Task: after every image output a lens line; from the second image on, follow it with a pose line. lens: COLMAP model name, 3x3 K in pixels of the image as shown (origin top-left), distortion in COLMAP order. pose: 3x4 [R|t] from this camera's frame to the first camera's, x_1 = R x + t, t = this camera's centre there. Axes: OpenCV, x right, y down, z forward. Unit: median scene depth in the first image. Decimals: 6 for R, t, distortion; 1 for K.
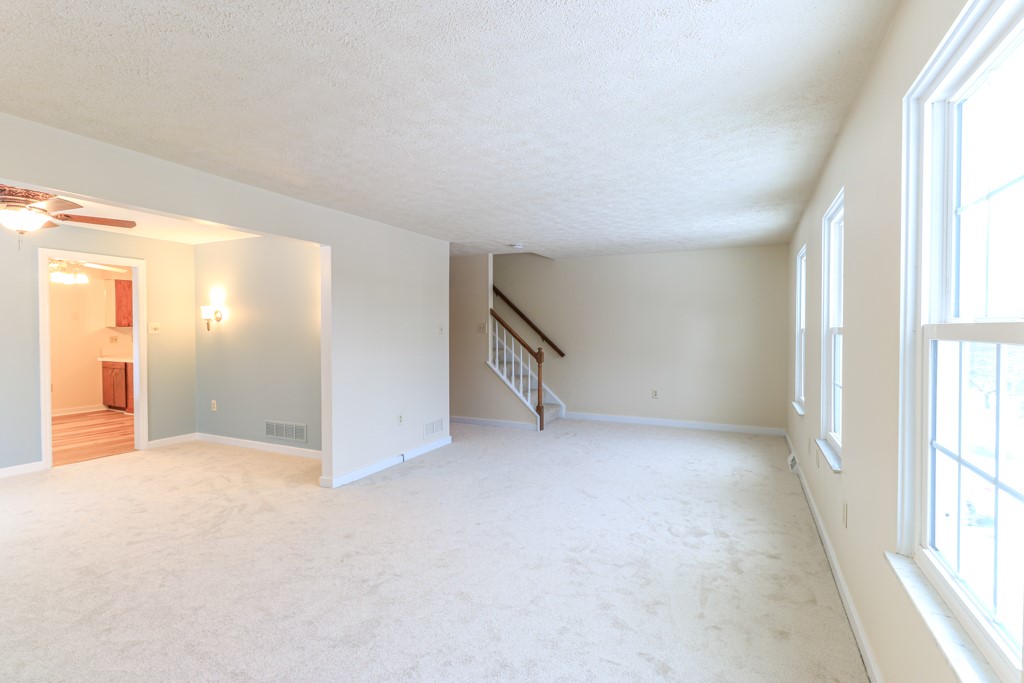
lens RADIAL K [[479.3, 0, 520.0], [0, 479.3, 339.1], [0, 0, 1]] dist [0.021148, -0.014857]
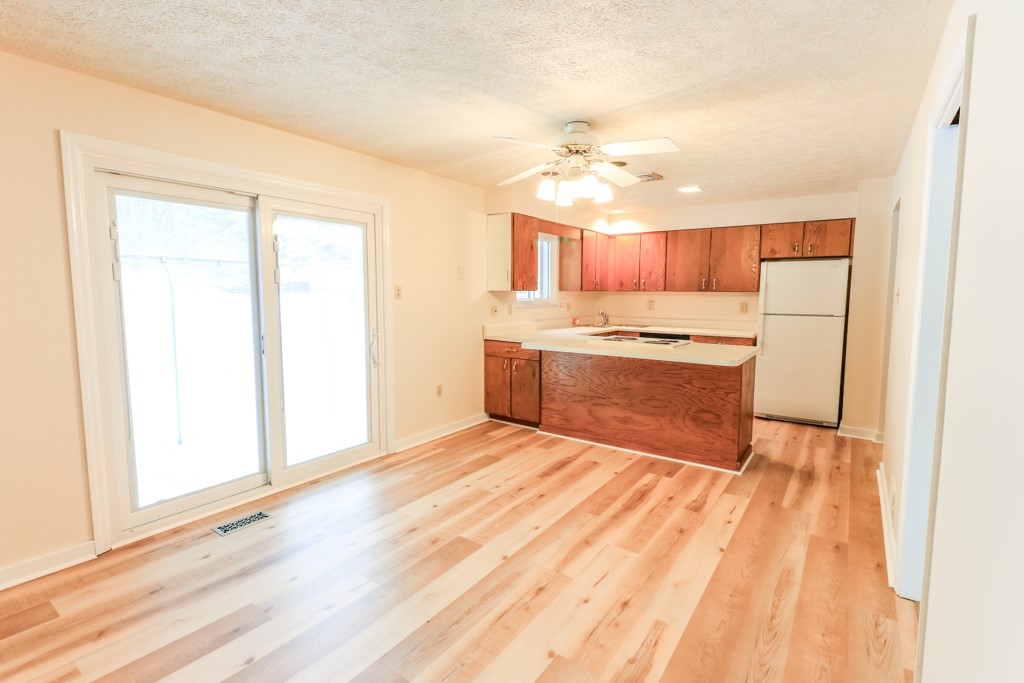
lens RADIAL K [[474.8, 0, 515.5], [0, 474.8, 339.3], [0, 0, 1]] dist [0.017374, -0.012531]
pose [[0.986012, 0.018200, -0.165679, -1.010468], [-0.005537, 0.997049, 0.076572, -0.014020], [0.166584, -0.074583, 0.983203, 0.550491]]
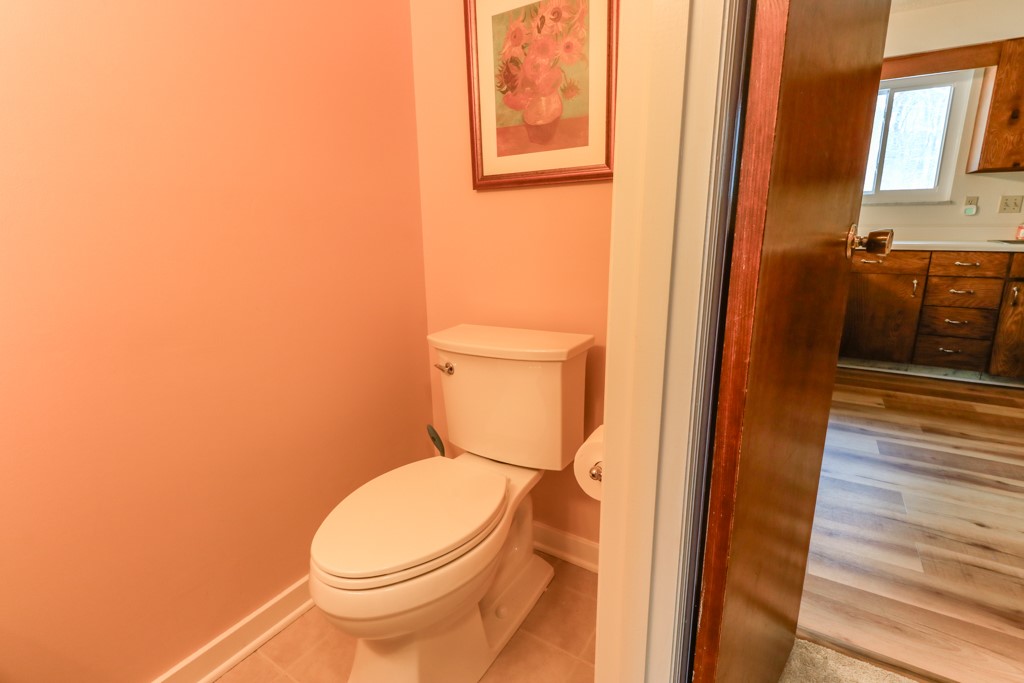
lens RADIAL K [[479.3, 0, 520.0], [0, 479.3, 339.1], [0, 0, 1]] dist [0.021148, -0.014857]
pose [[-0.096385, 0.230906, -0.968190, -0.406352], [-0.017178, 0.972188, 0.233569, 0.028500], [0.995196, 0.039144, -0.089738, 1.149323]]
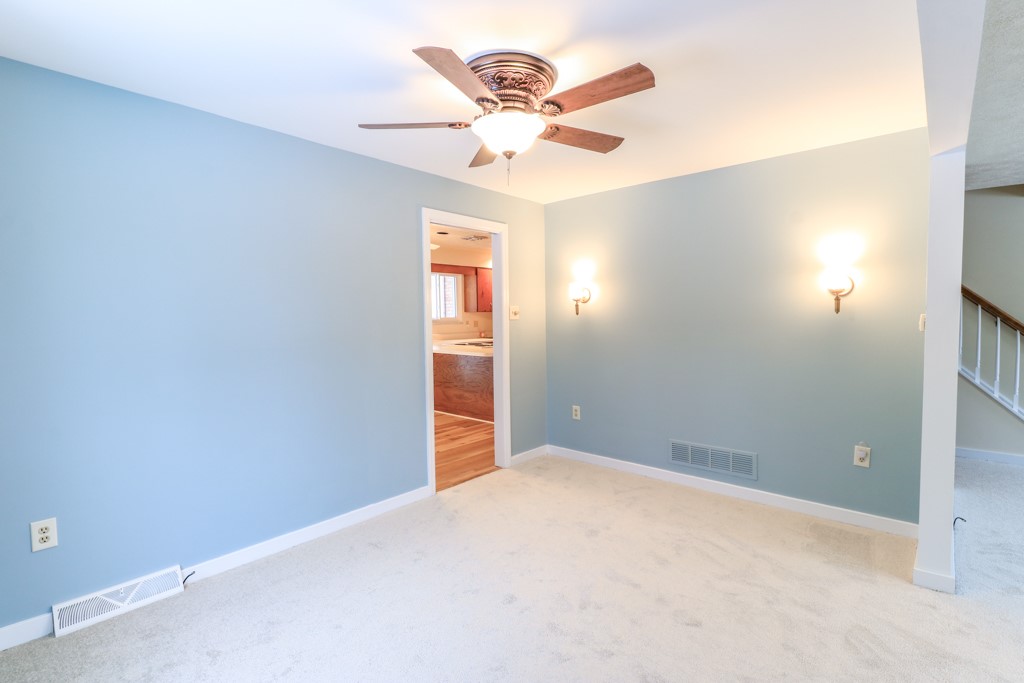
lens RADIAL K [[479.3, 0, 520.0], [0, 479.3, 339.1], [0, 0, 1]] dist [0.021148, -0.014857]
pose [[0.963207, 0.000753, -0.268761, -0.526708], [0.008058, 0.999466, 0.031680, -0.003923], [0.268641, -0.032680, 0.962686, 0.249719]]
